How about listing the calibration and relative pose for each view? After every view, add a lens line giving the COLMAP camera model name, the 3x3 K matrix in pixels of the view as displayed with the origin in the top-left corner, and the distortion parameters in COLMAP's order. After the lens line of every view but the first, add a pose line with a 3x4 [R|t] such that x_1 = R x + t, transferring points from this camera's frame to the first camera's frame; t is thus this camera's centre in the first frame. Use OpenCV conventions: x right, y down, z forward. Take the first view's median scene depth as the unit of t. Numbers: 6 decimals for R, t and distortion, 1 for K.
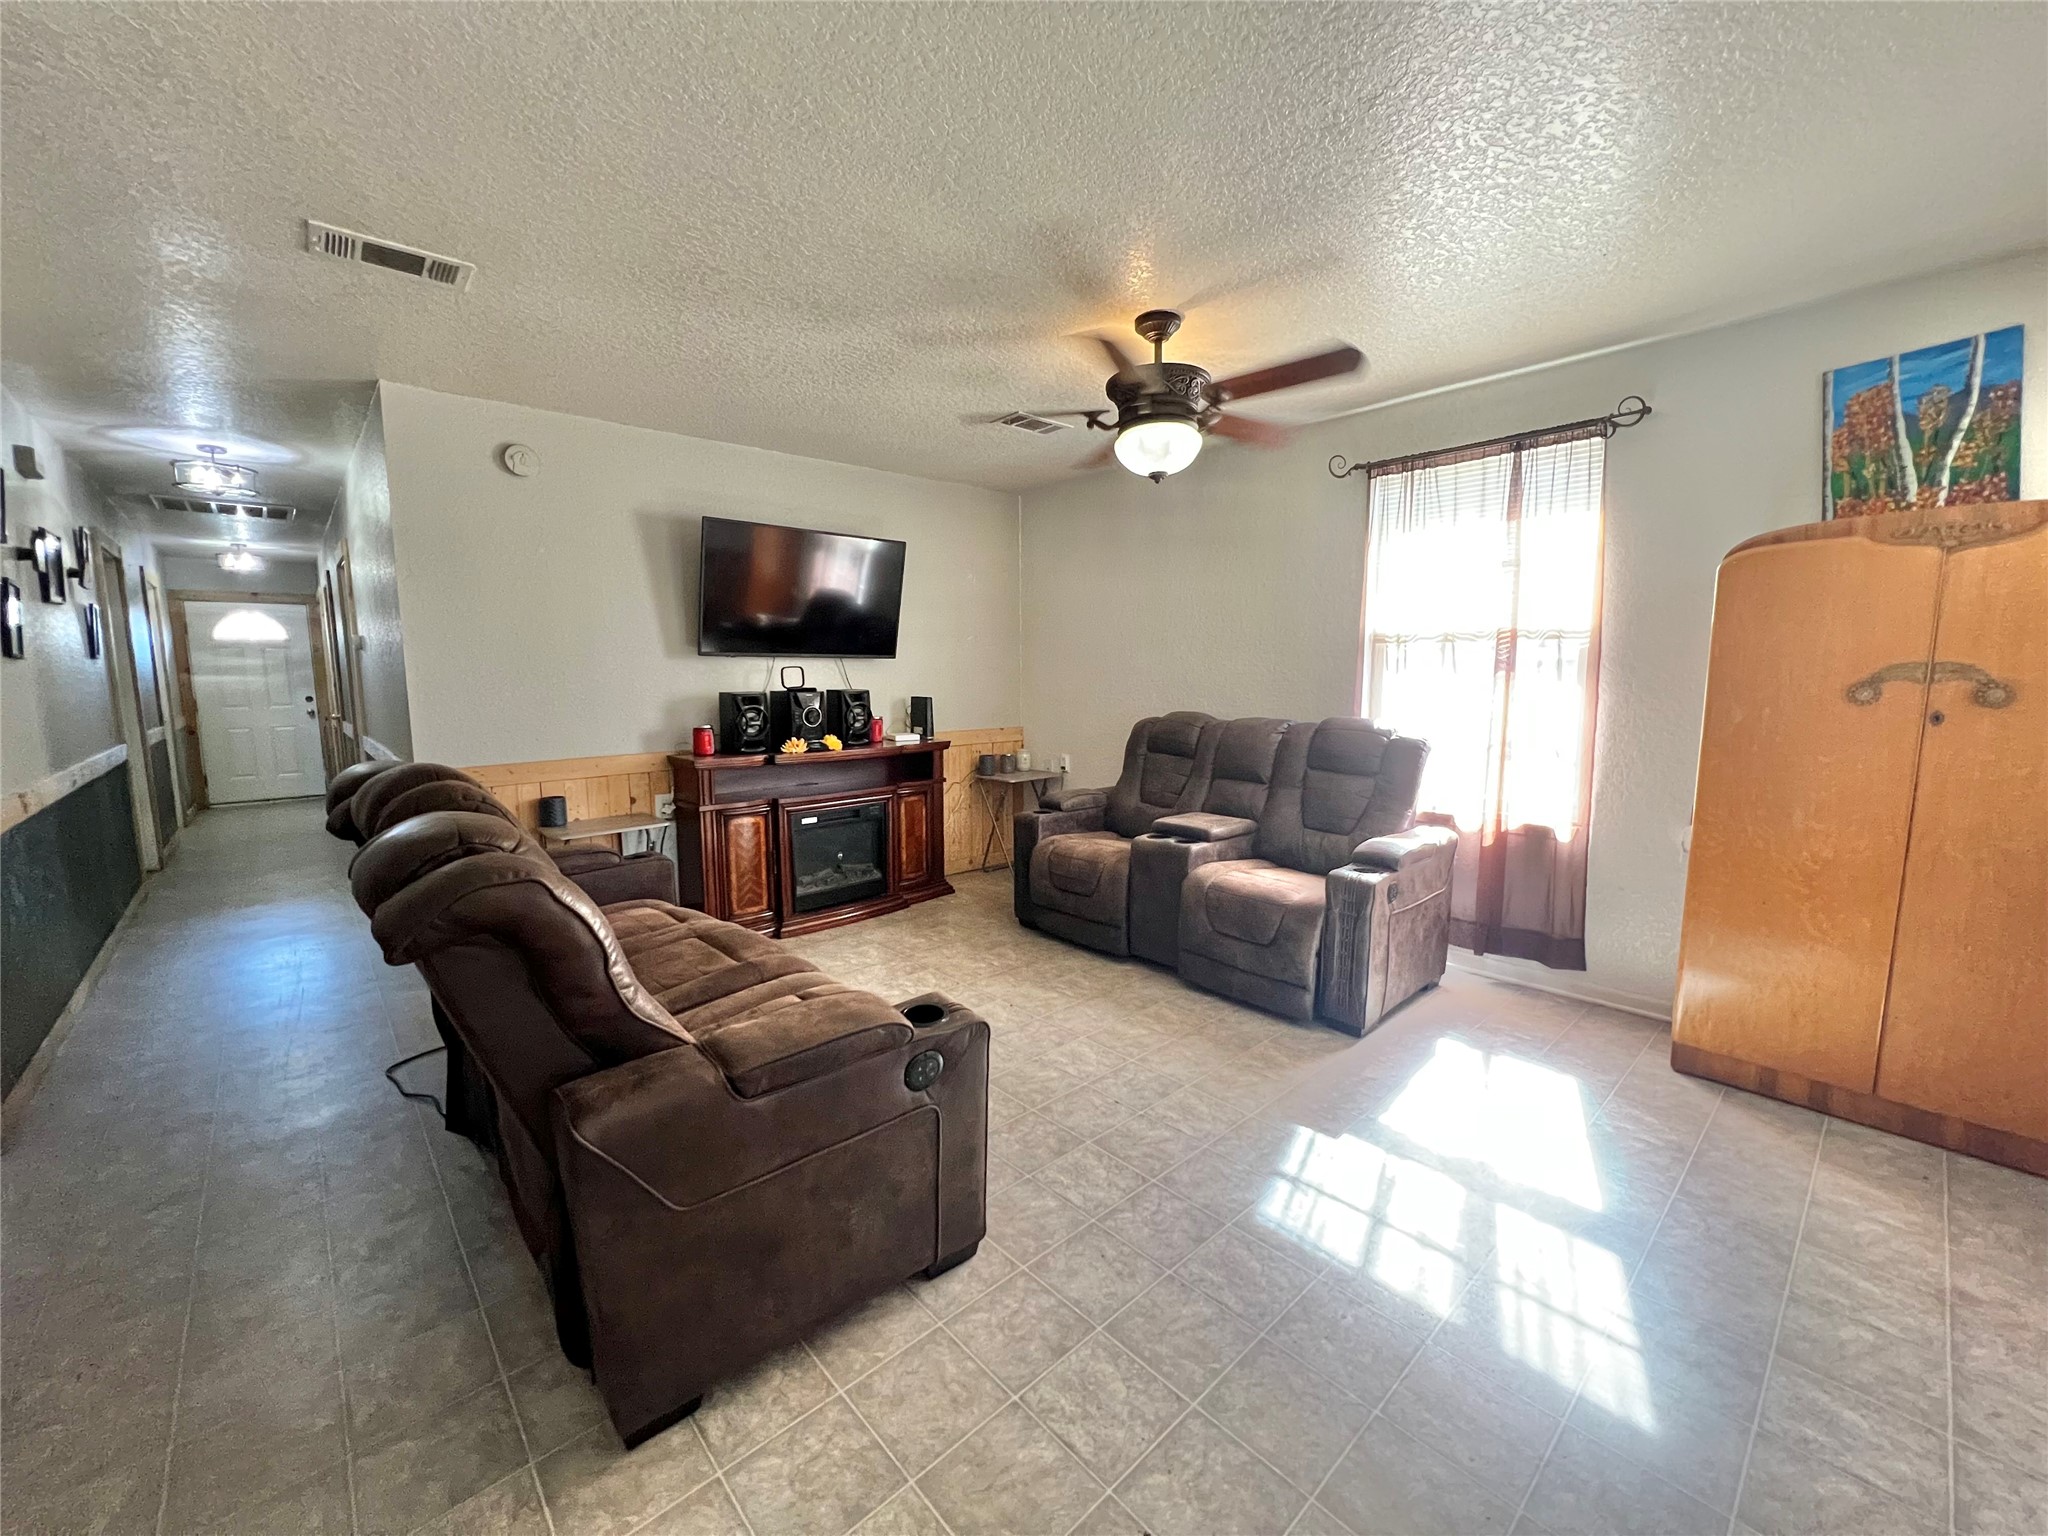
lens RADIAL K [[817.6, 0, 1018.3], [0, 817.6, 758.5], [0, 0, 1]] dist [-0.000683, -0.000077]
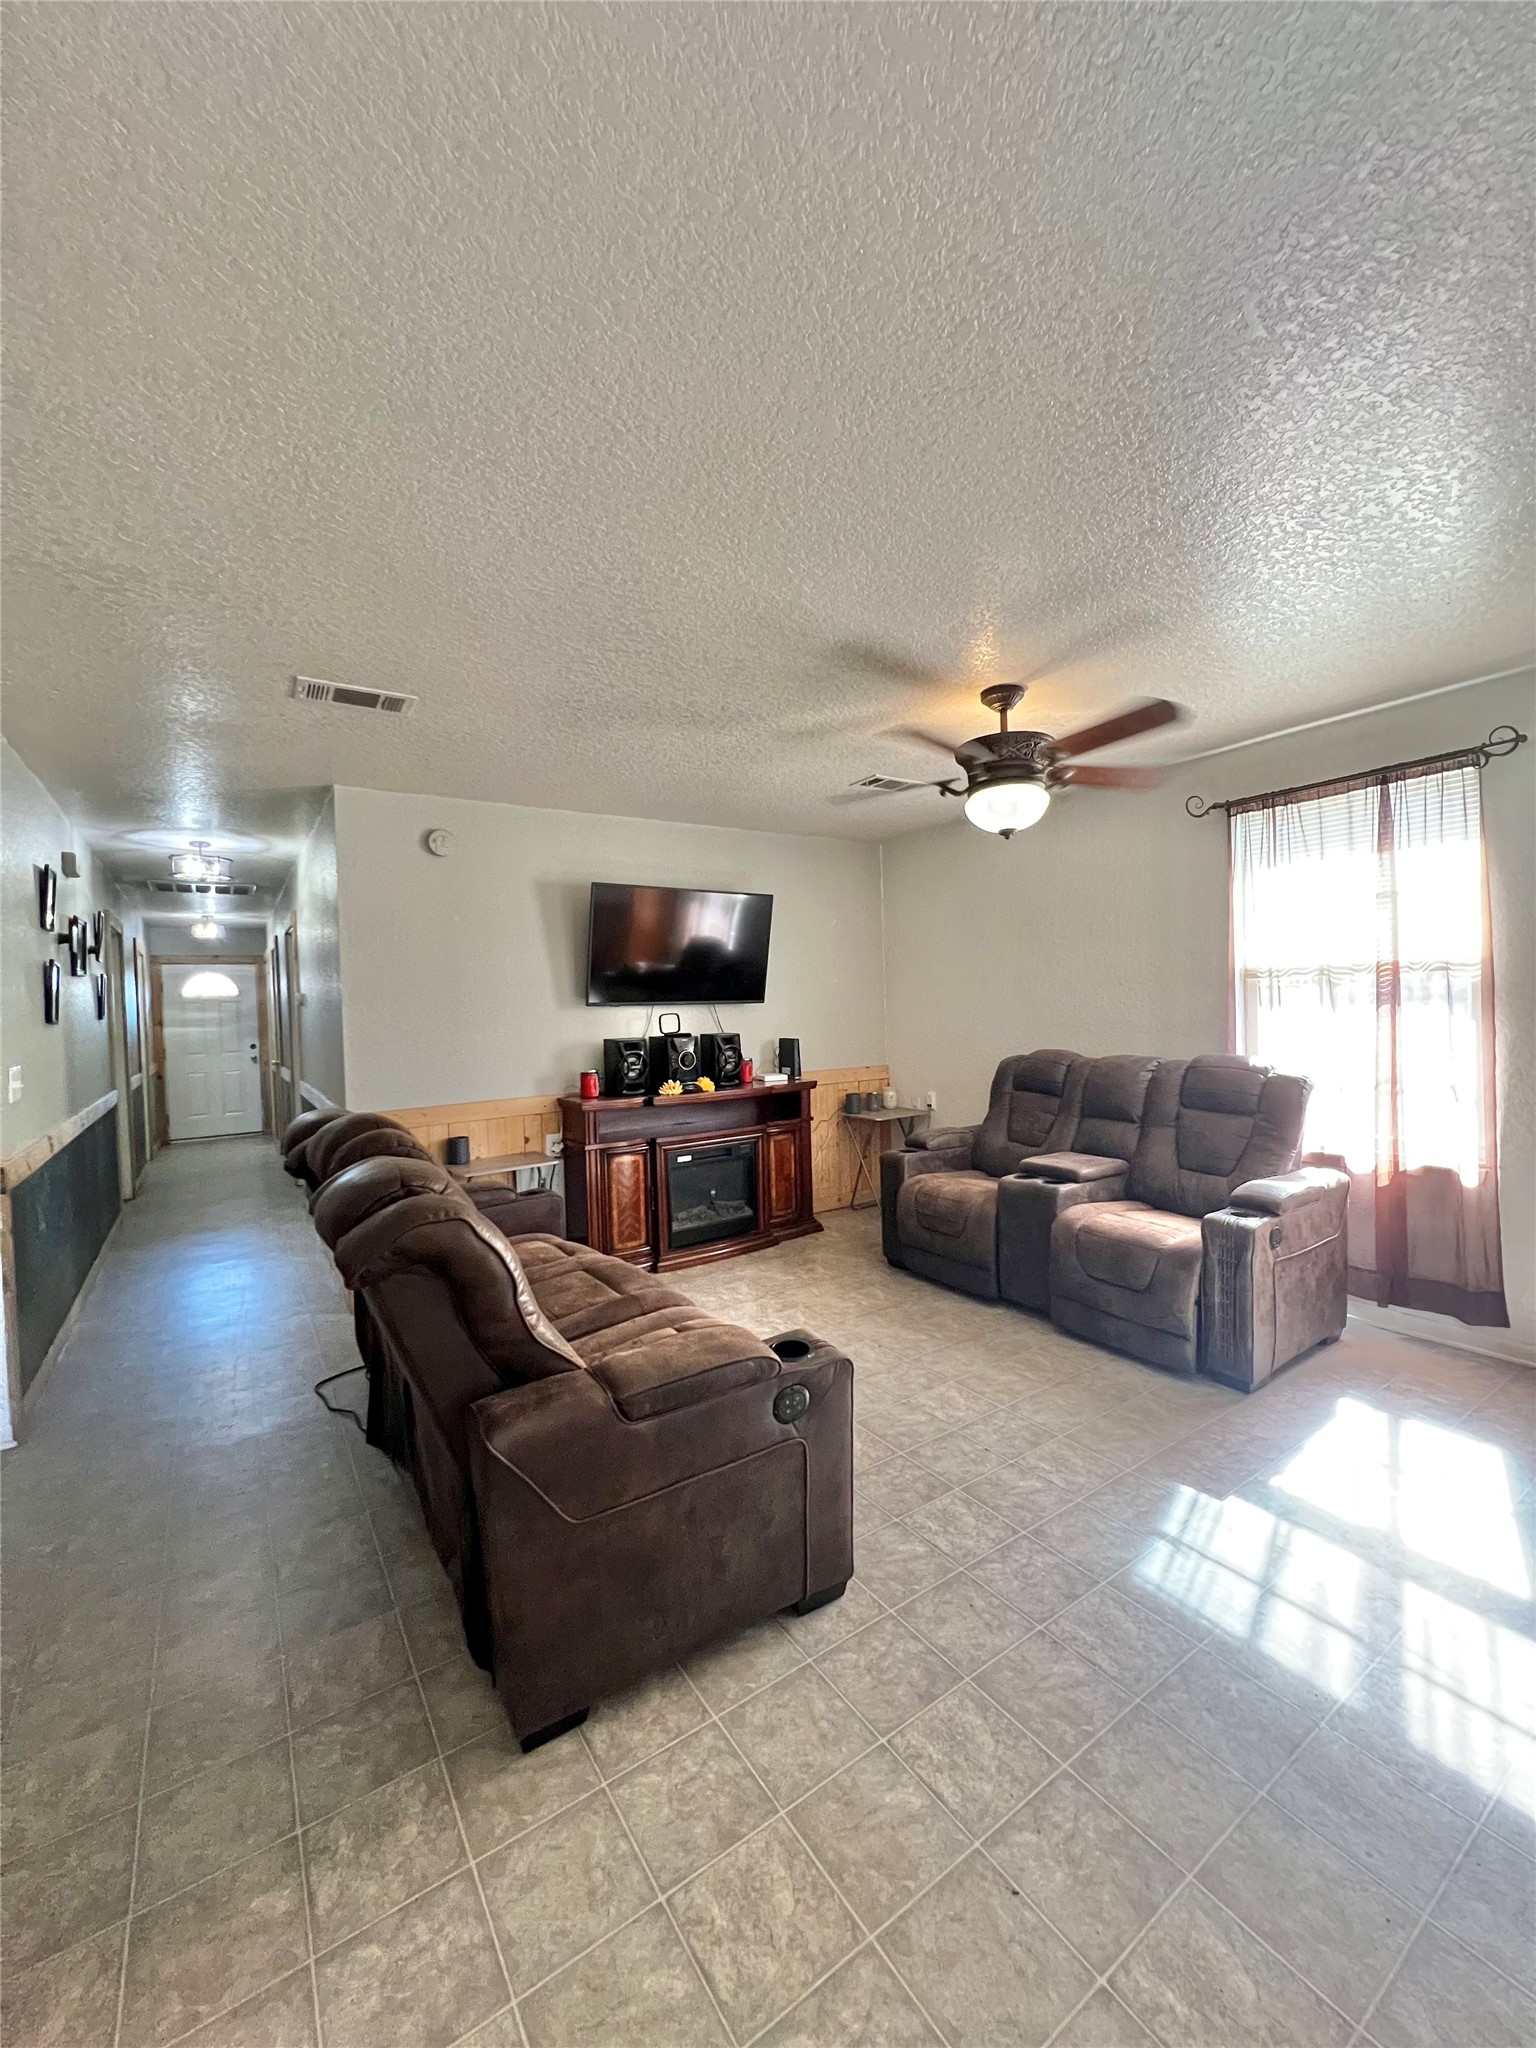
lens RADIAL K [[817.6, 0, 775.3], [0, 817.6, 1013.2], [0, 0, 1]] dist [-0.000683, -0.000077]
pose [[0.990454, -0.021120, -0.136214, 0.011046], [0.008135, 0.995426, -0.095187, -0.013127], [0.137601, 0.093170, 0.986096, -0.056285]]
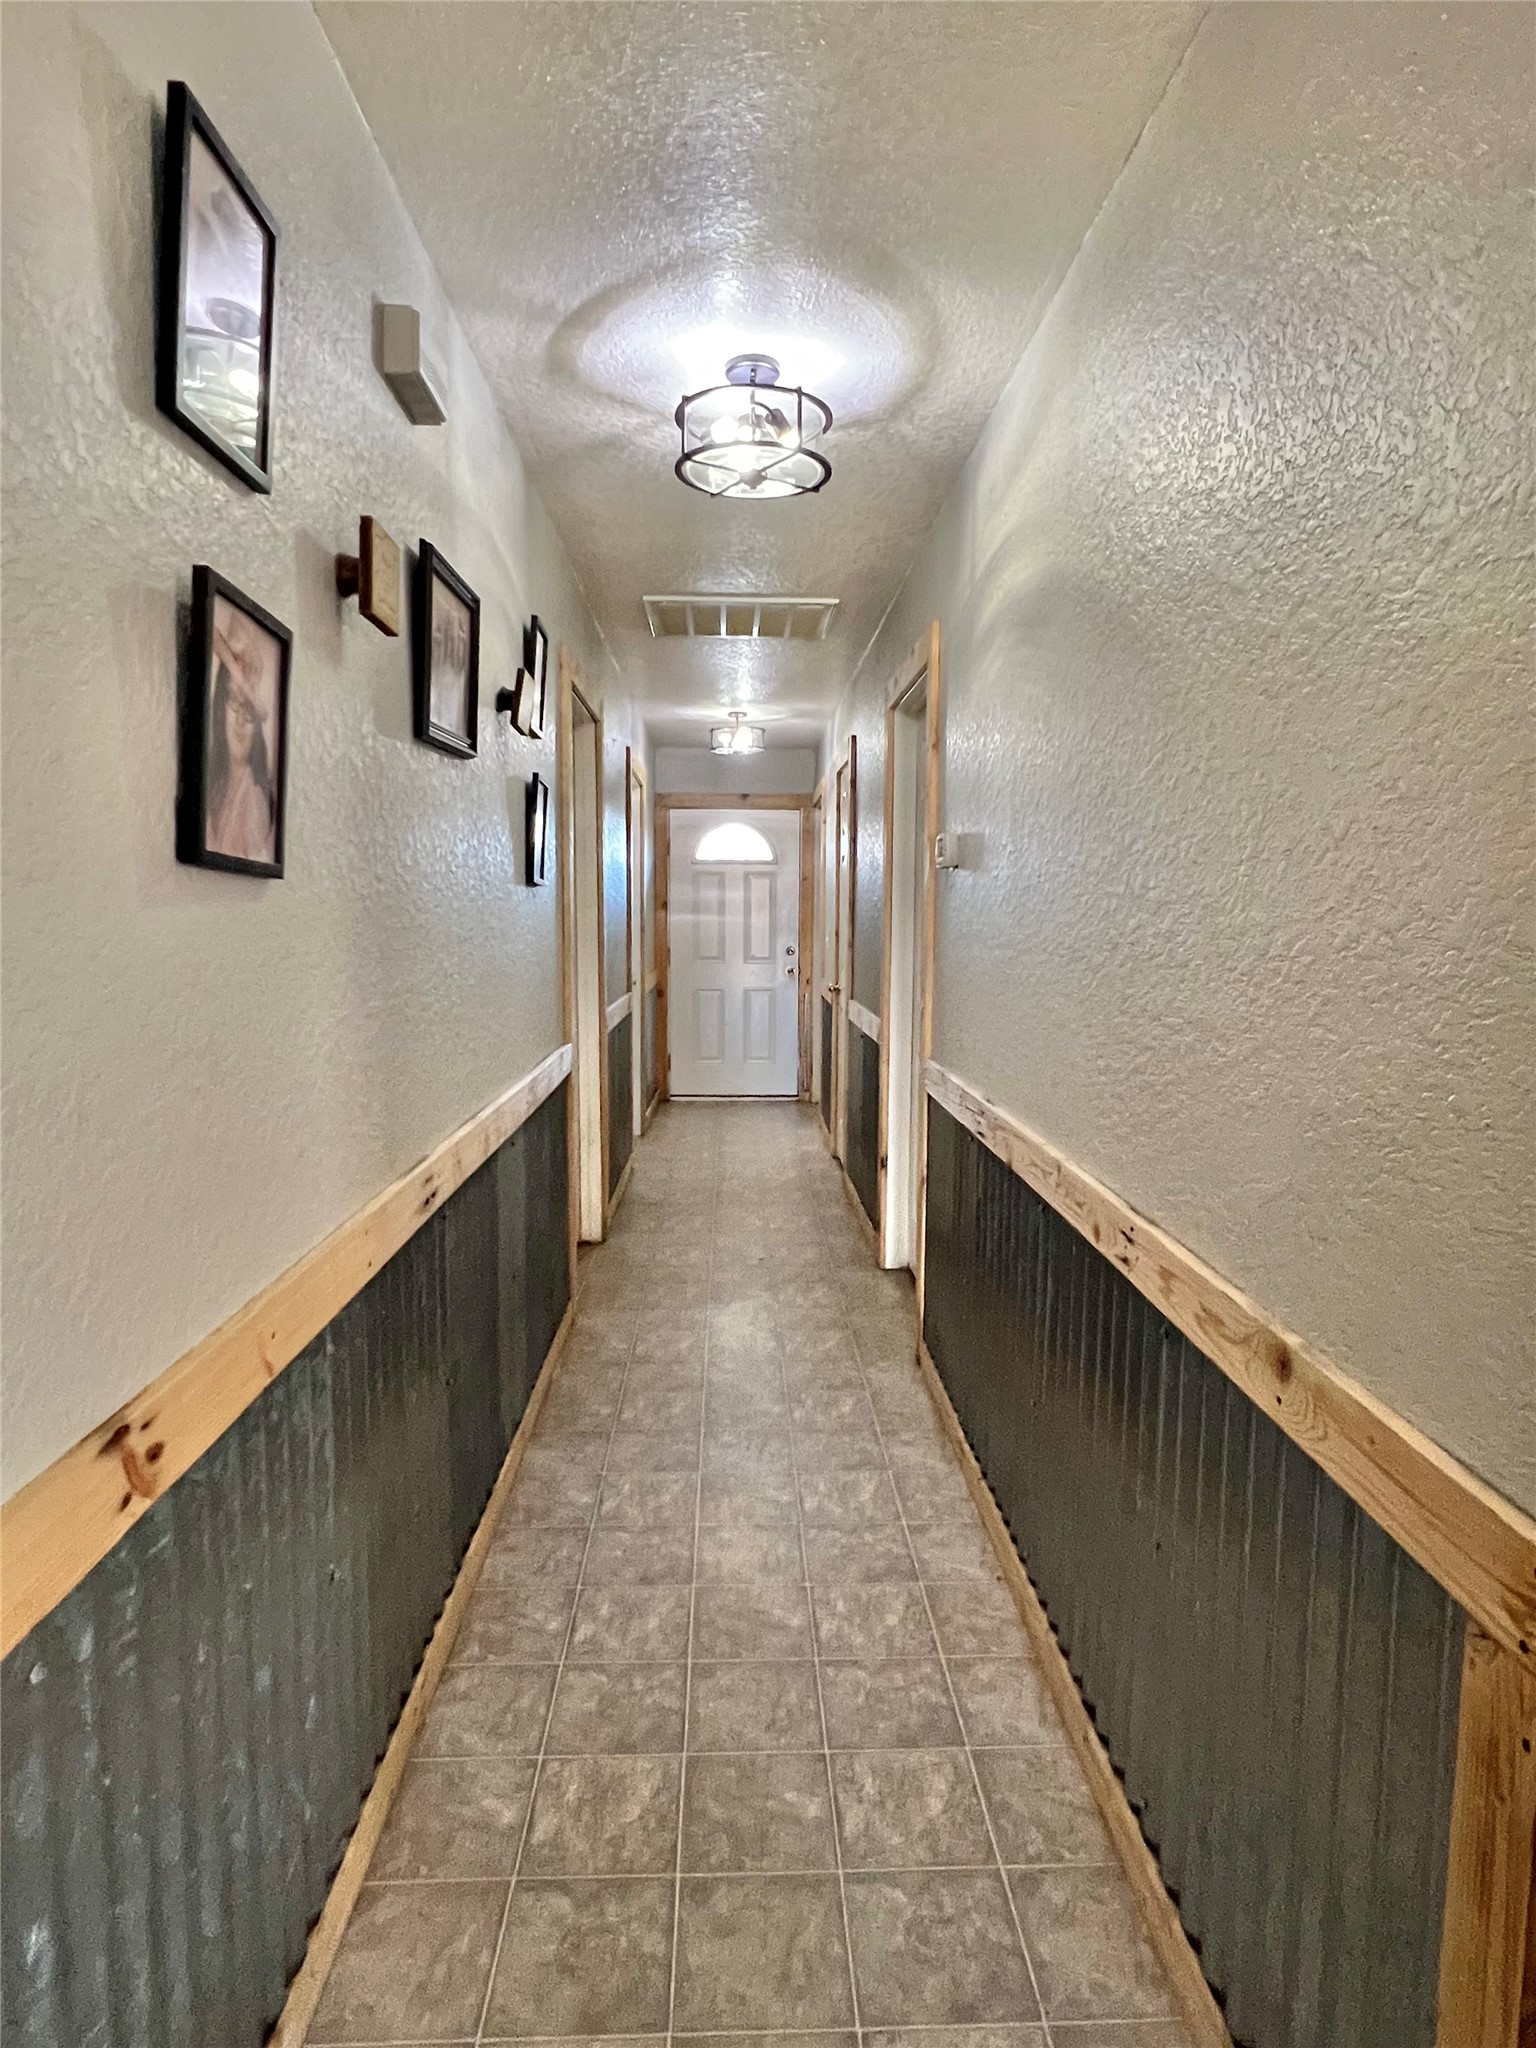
lens RADIAL K [[1142.3, 0, 770.4], [0, 1142.3, 1021.2], [0, 0, 1]] dist [0.004135, 0.000249]
pose [[0.764945, 0.082454, -0.638796, -0.741442], [-0.090393, 0.995700, 0.020277, -0.088682], [0.637721, 0.042232, 0.769109, 0.730427]]
